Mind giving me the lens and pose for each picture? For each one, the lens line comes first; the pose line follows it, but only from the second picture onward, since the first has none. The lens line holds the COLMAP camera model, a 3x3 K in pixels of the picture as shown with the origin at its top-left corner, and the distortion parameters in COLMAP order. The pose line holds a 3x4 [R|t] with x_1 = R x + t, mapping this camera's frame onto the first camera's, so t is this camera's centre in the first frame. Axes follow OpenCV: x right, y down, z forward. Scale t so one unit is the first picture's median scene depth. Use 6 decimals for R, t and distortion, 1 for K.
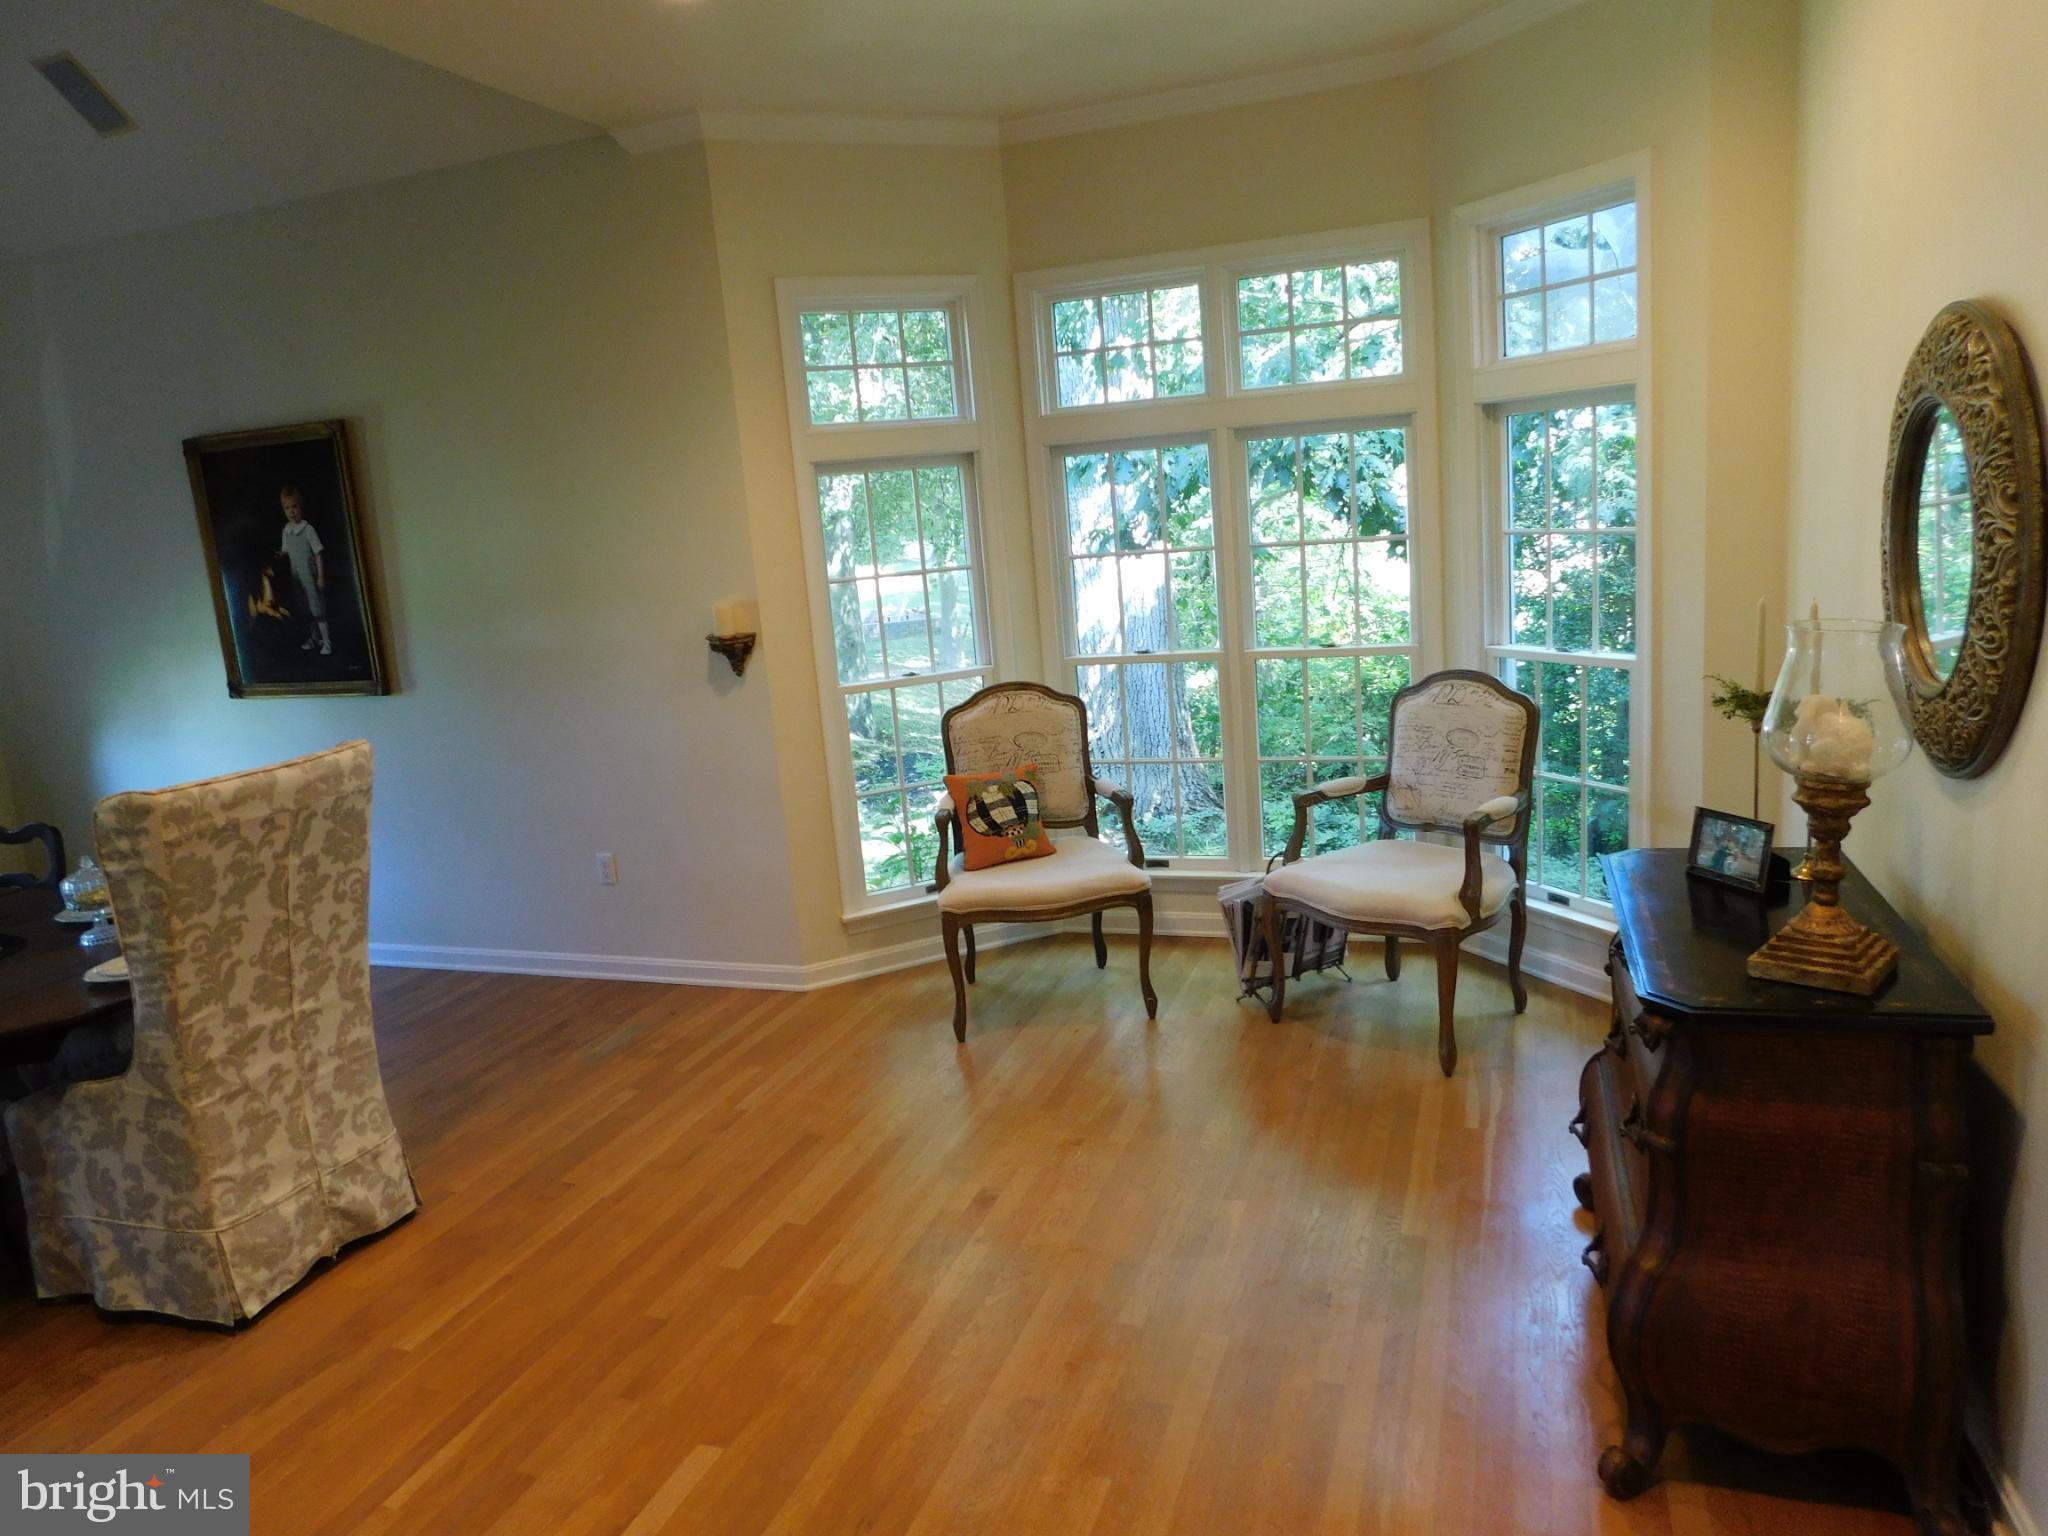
lens RADIAL K [[1358.3, 0, 1024.0], [0, 1358.3, 768.0], [0, 0, 1]] dist [-0.063547, 0.051508]
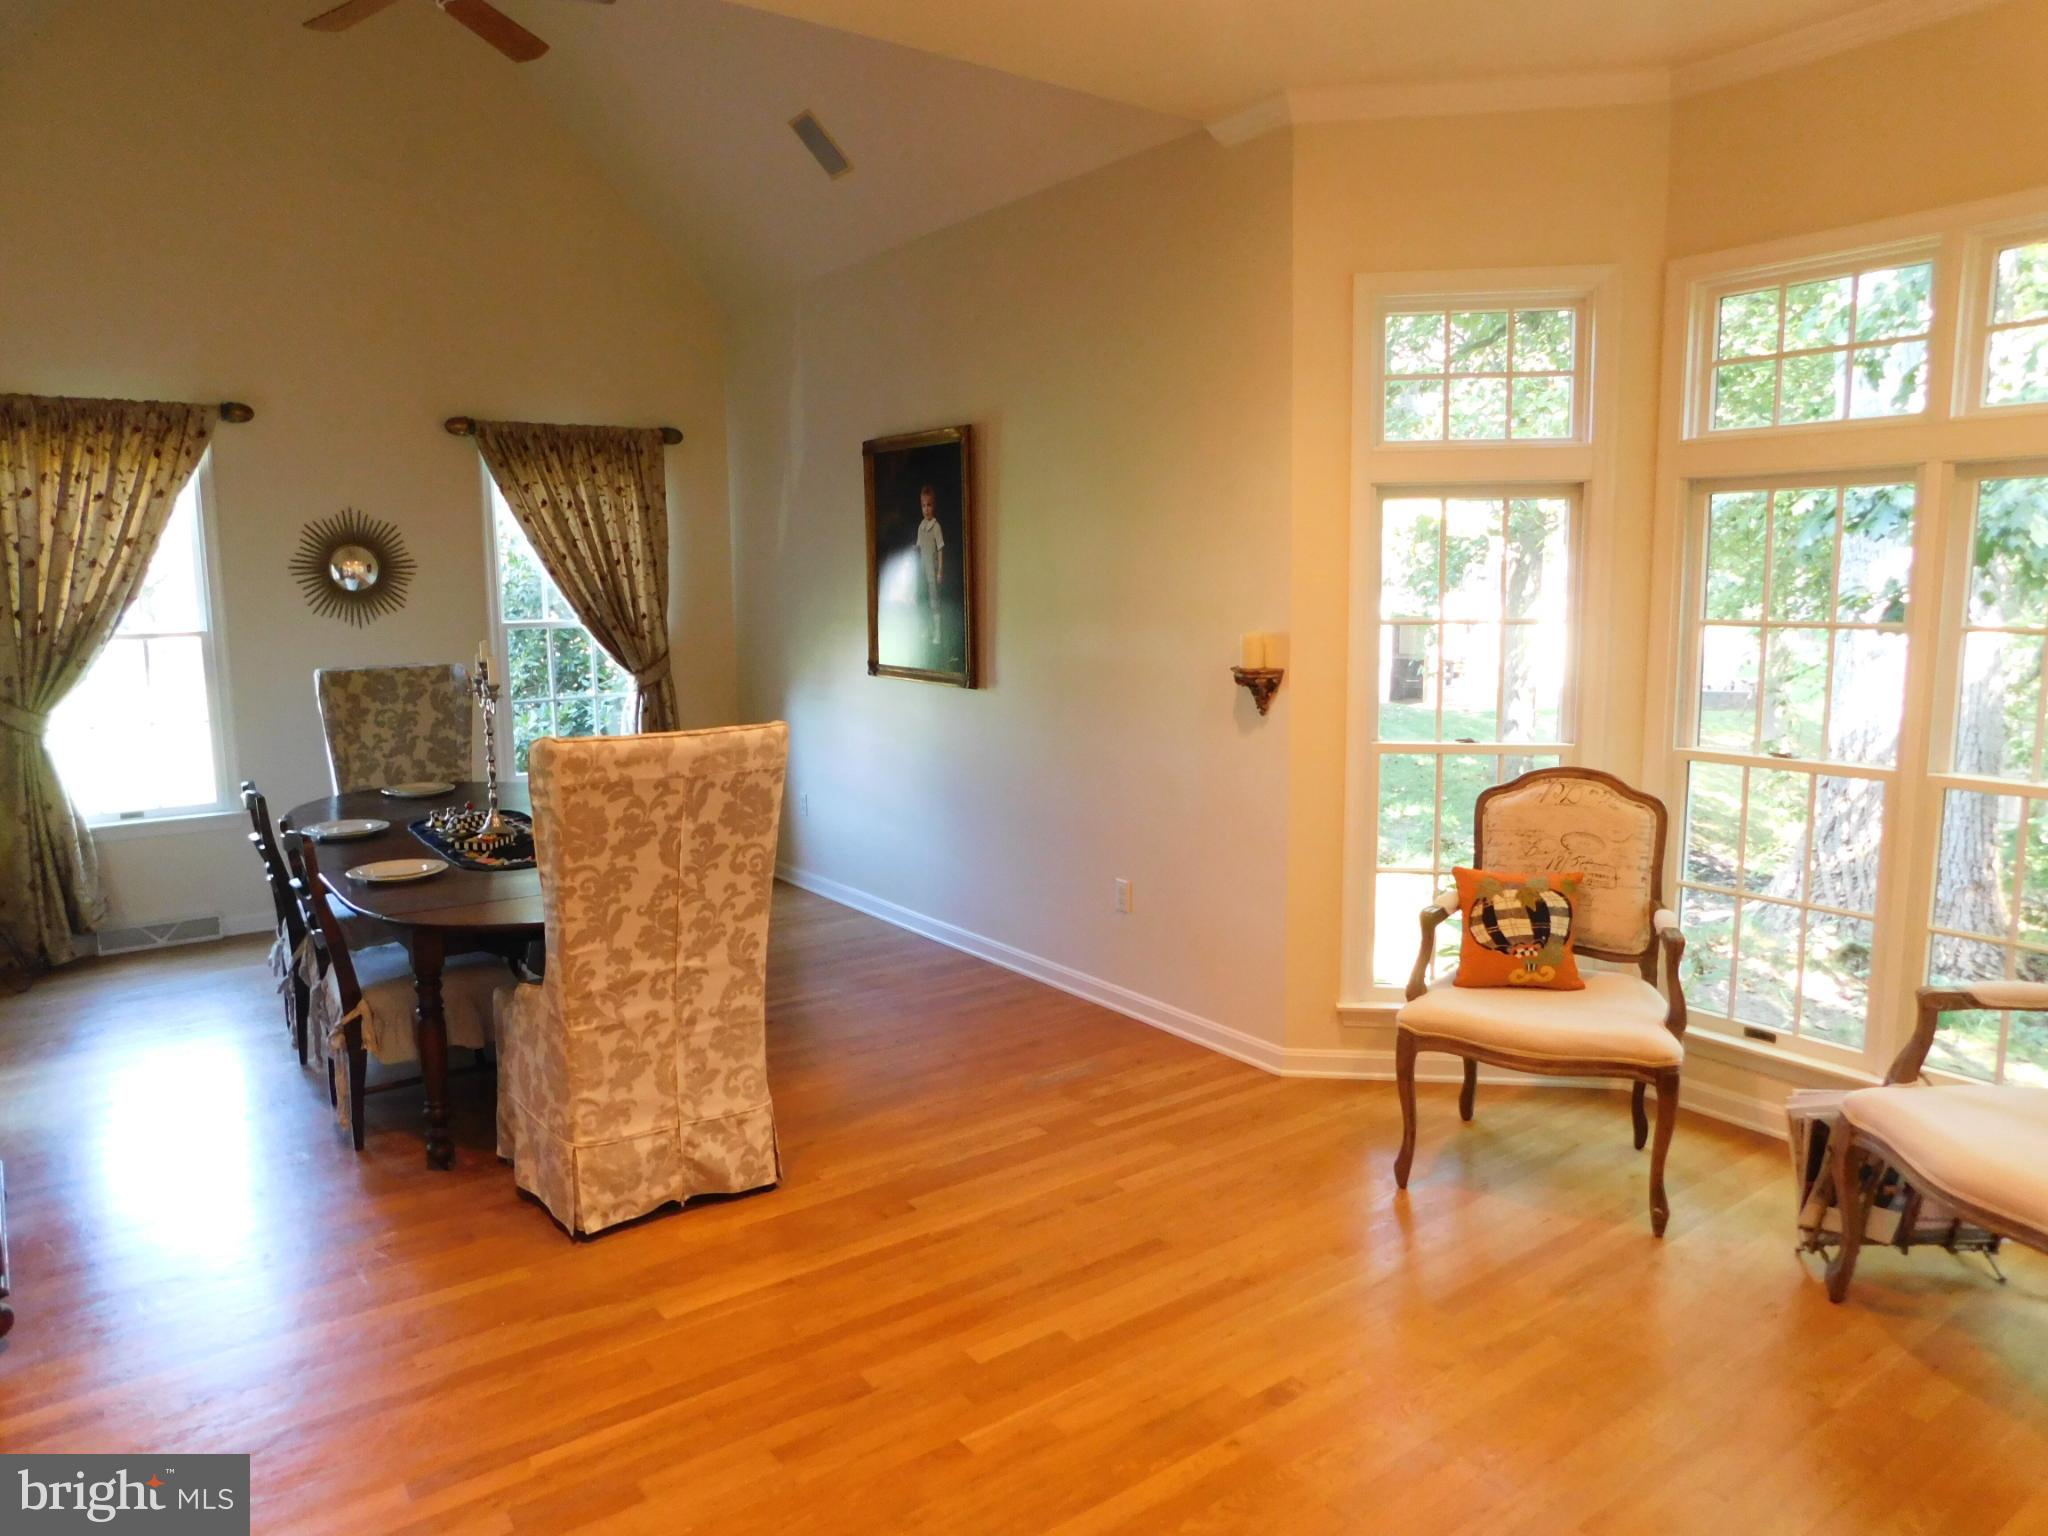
lens RADIAL K [[1358.3, 0, 1024.0], [0, 1358.3, 768.0], [0, 0, 1]] dist [-0.063547, 0.051508]
pose [[0.823981, 0.151192, -0.546074, 0.229641], [-0.165134, 0.985984, 0.023816, -0.041126], [0.542021, 0.070551, 0.837398, 0.232179]]
